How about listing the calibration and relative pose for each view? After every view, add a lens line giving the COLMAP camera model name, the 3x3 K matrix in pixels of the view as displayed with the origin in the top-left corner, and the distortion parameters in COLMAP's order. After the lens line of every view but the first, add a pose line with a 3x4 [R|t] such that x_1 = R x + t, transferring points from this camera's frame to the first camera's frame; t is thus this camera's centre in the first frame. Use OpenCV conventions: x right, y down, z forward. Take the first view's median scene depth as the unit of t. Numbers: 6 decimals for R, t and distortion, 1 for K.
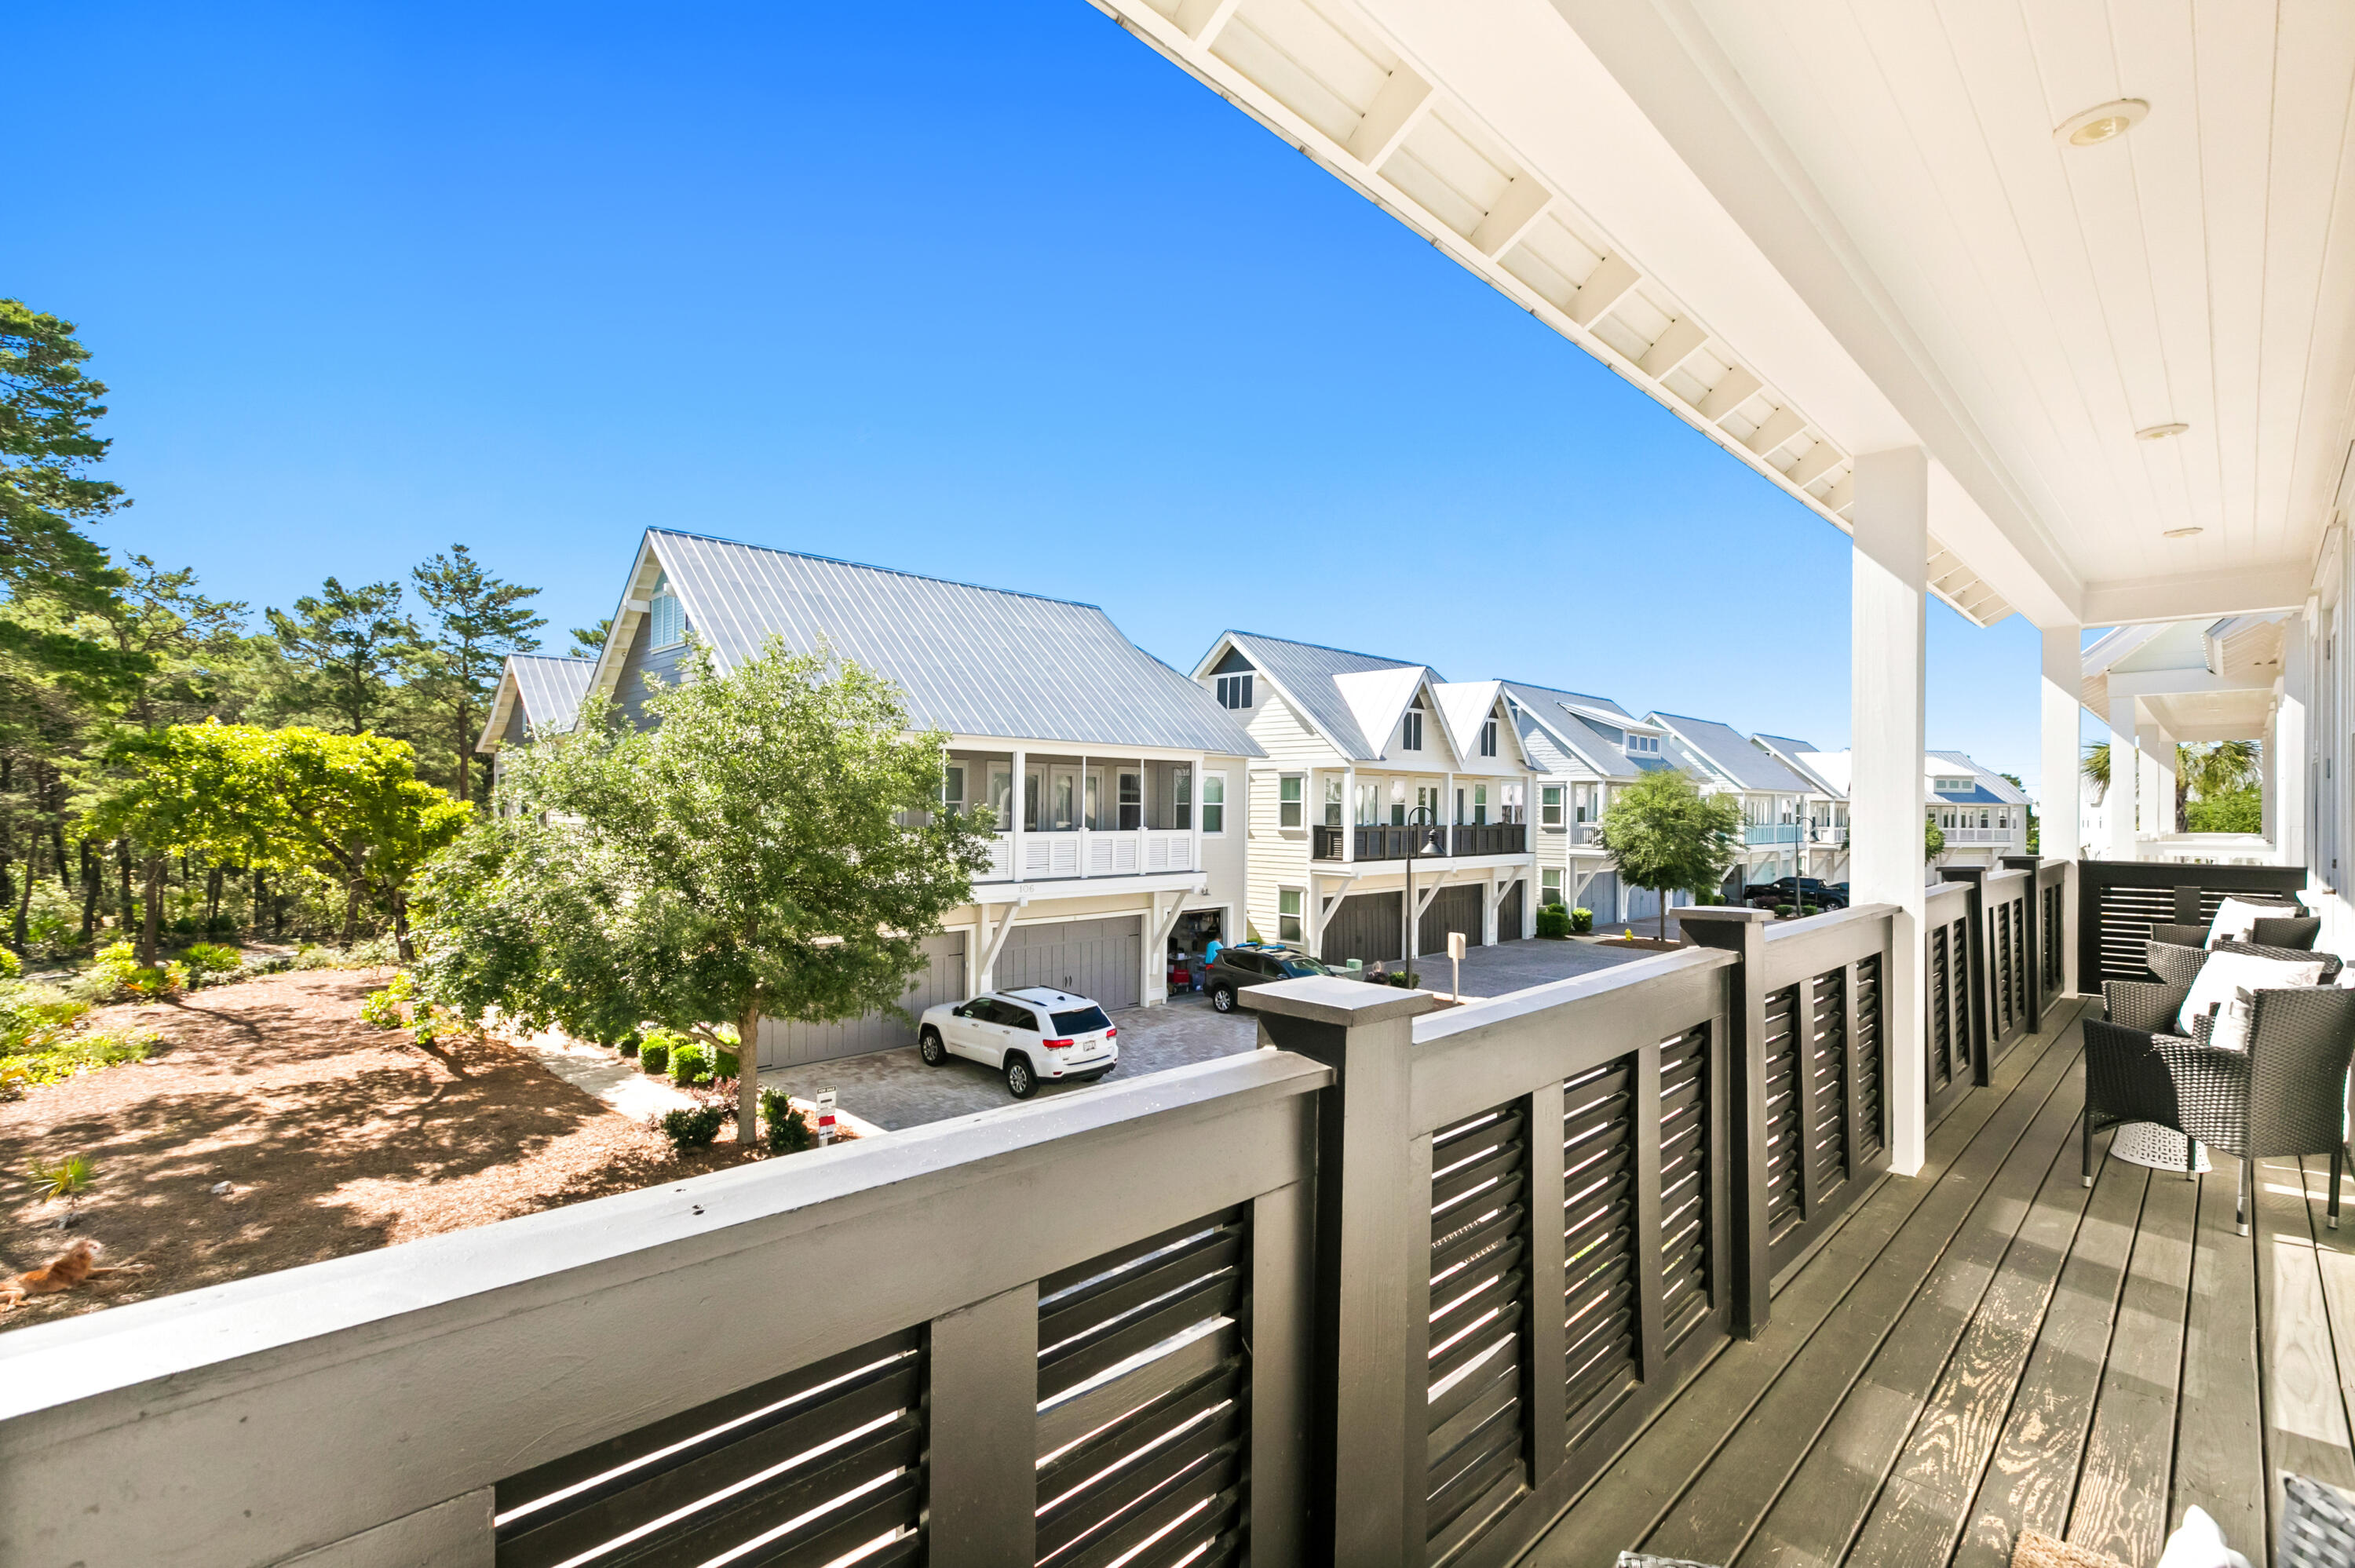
lens RADIAL K [[1081.6, 0, 1177.5], [0, 1081.6, 784.0], [0, 0, 1]] dist [0.000361, 0.000268]
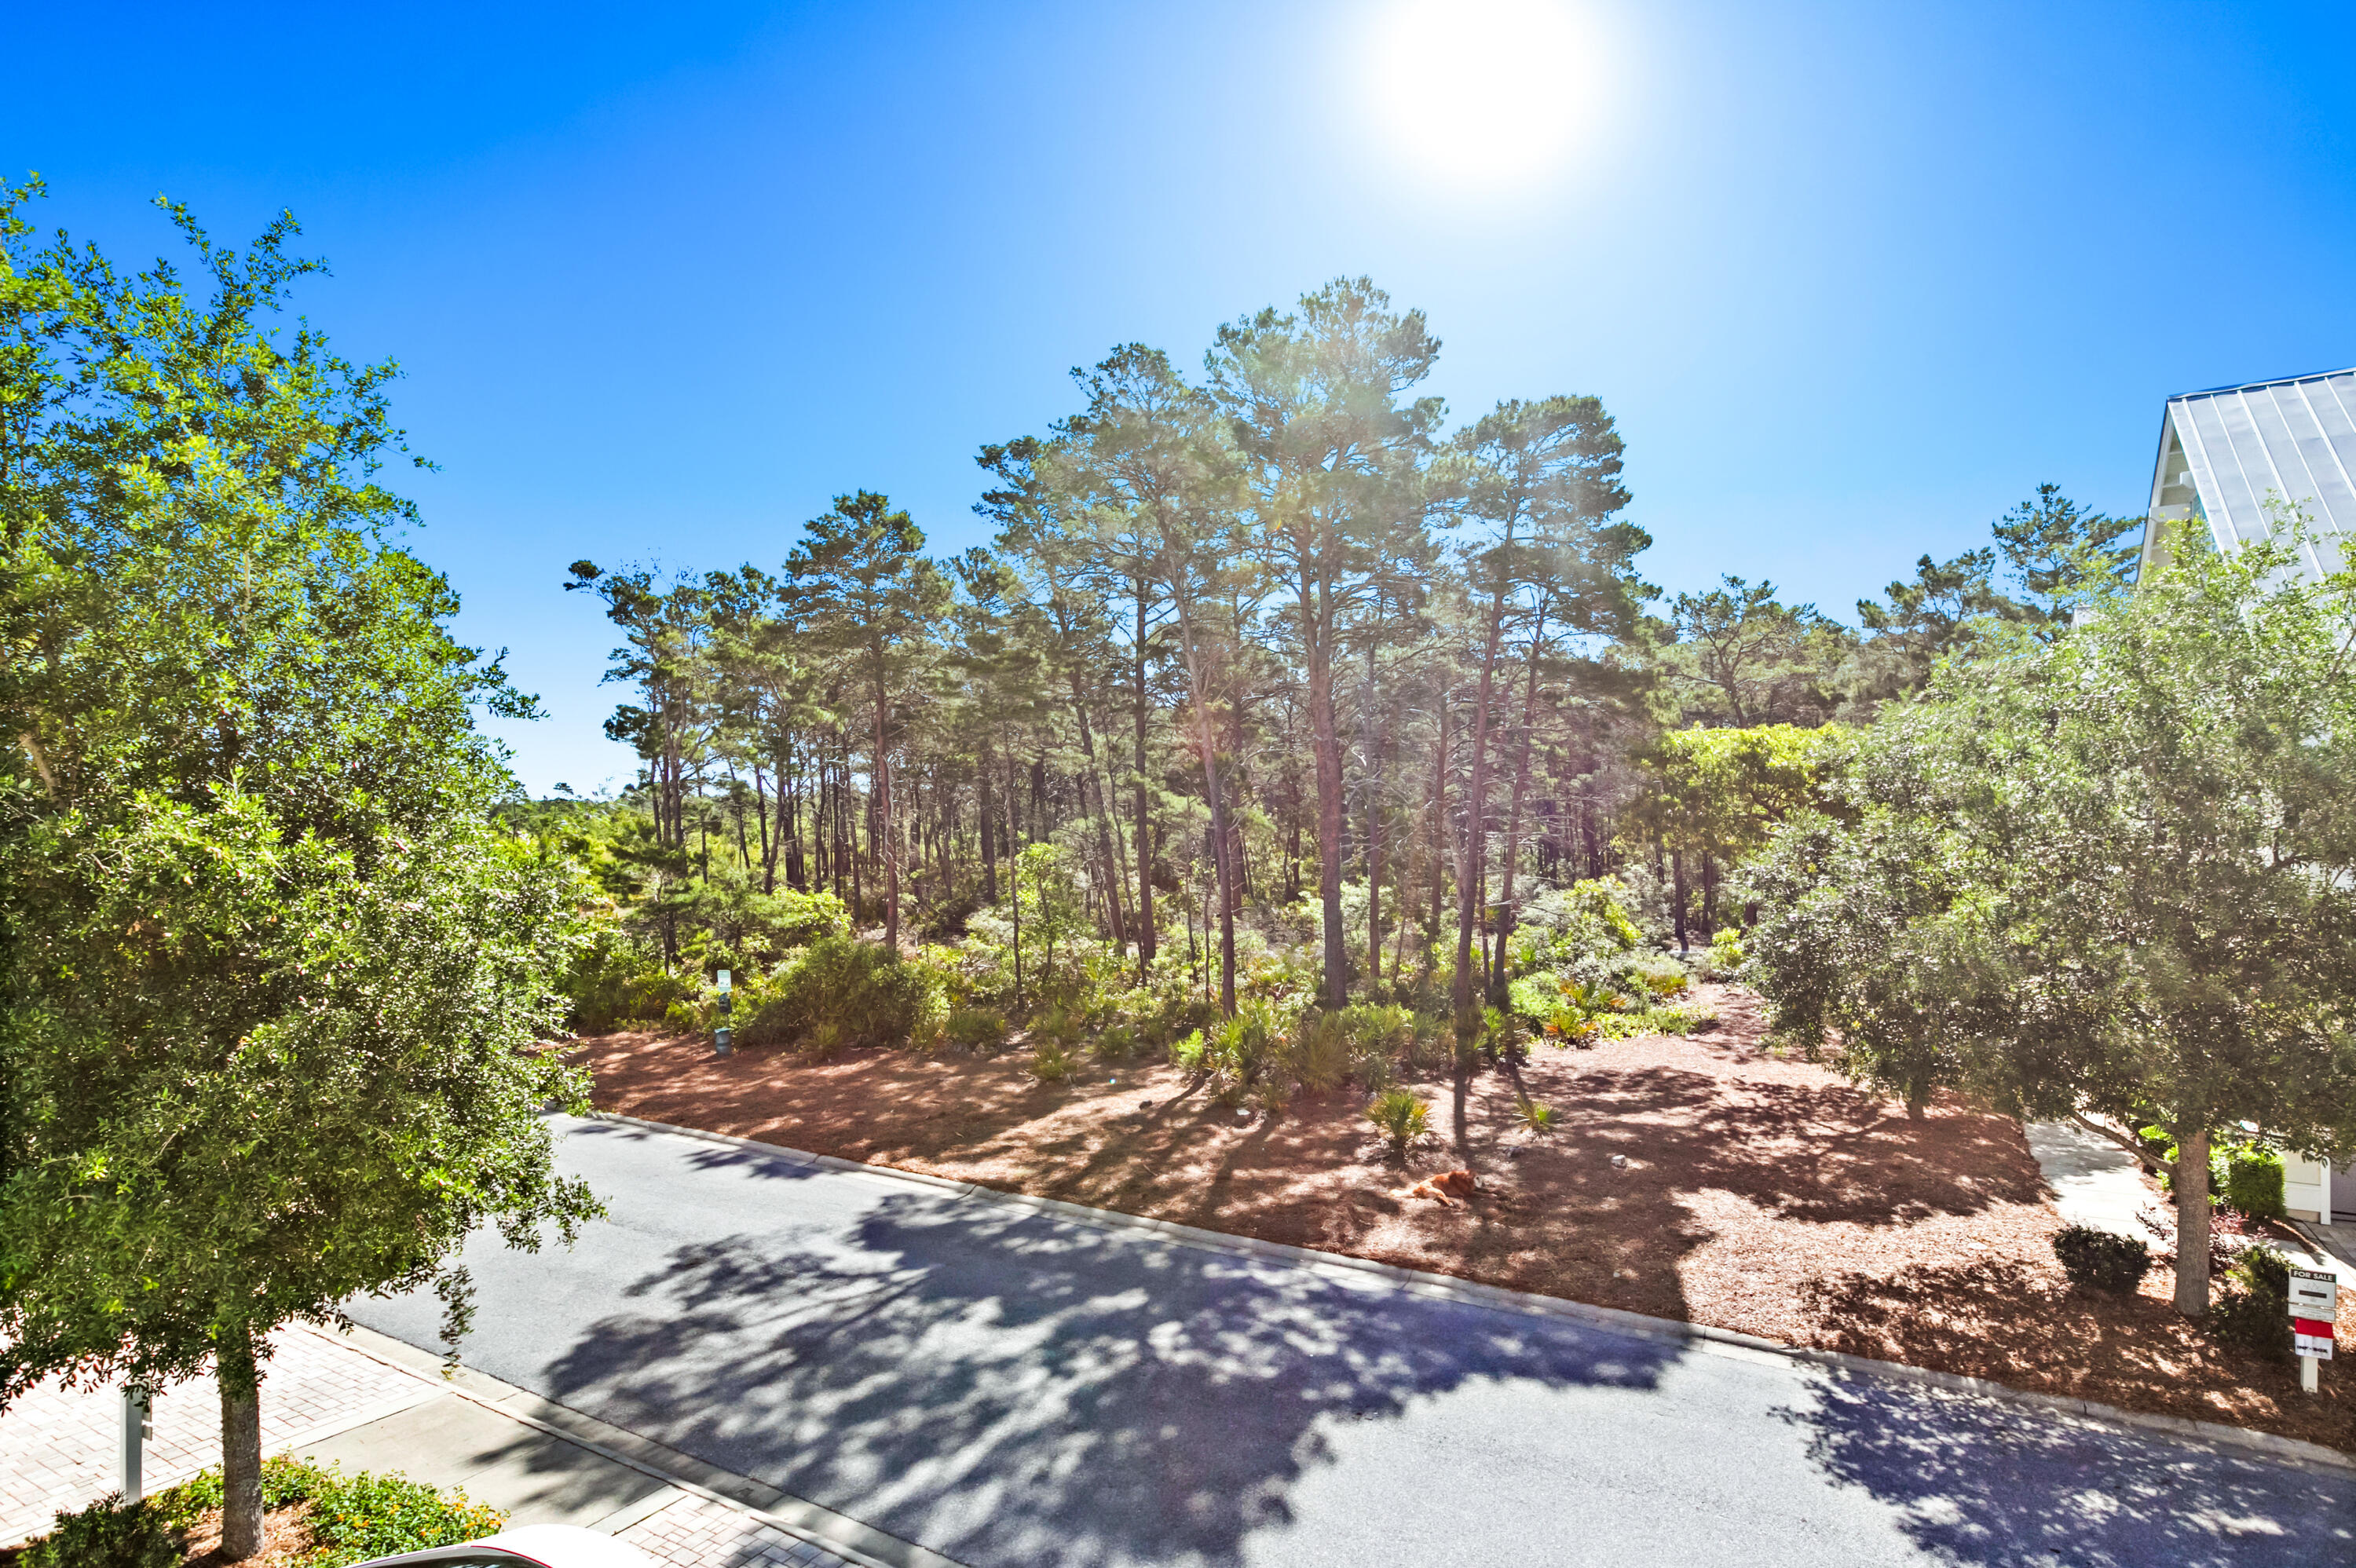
lens RADIAL K [[1214.3, 0, 1178.8], [0, 1214.3, 826.0], [0, 0, 1]] dist [-0.001695, 0.000501]
pose [[0.234609, 0.002620, -0.972086, 0.171627], [0.041726, 0.999048, 0.012763, 0.003222], [0.971194, -0.043555, 0.234276, 0.251552]]
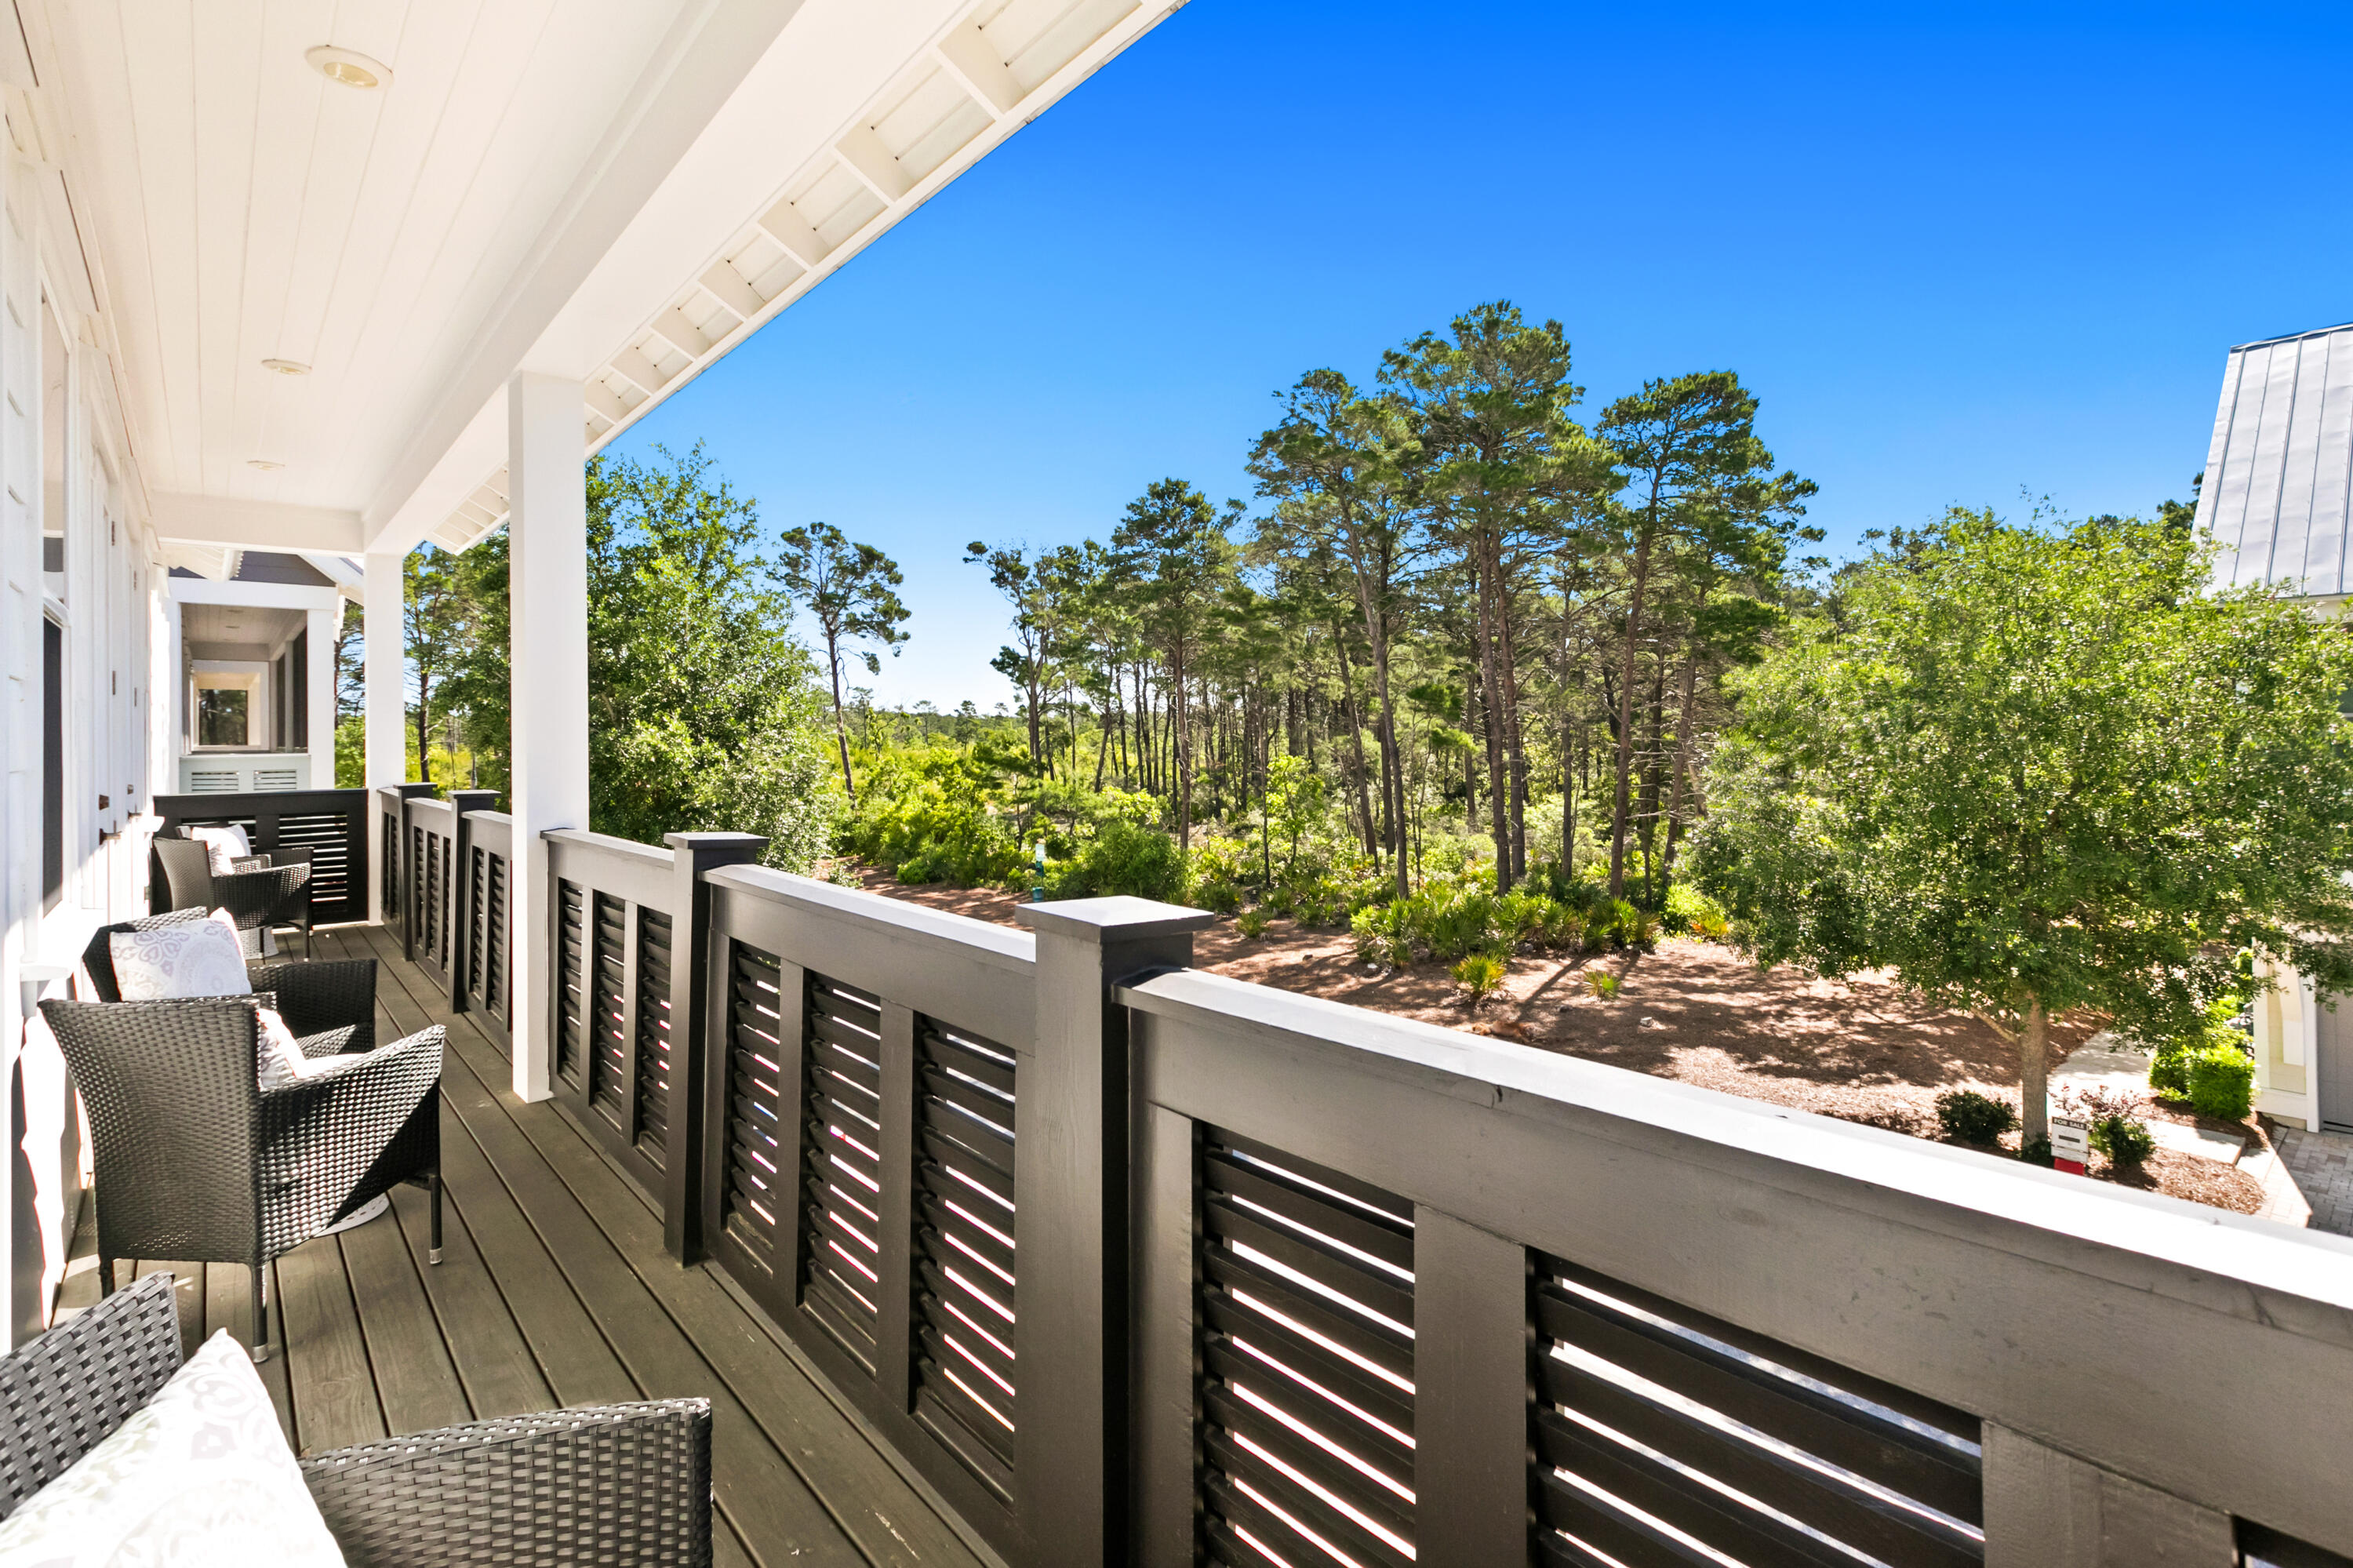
lens RADIAL K [[1124.5, 0, 1177.1], [0, 1124.5, 714.5], [0, 0, 1]] dist [0.000321, -0.000178]
pose [[-0.093511, -0.020948, -0.995398, 0.467522], [0.030081, 0.999263, -0.023855, 0.009741], [0.995164, -0.032173, -0.092812, 0.472209]]
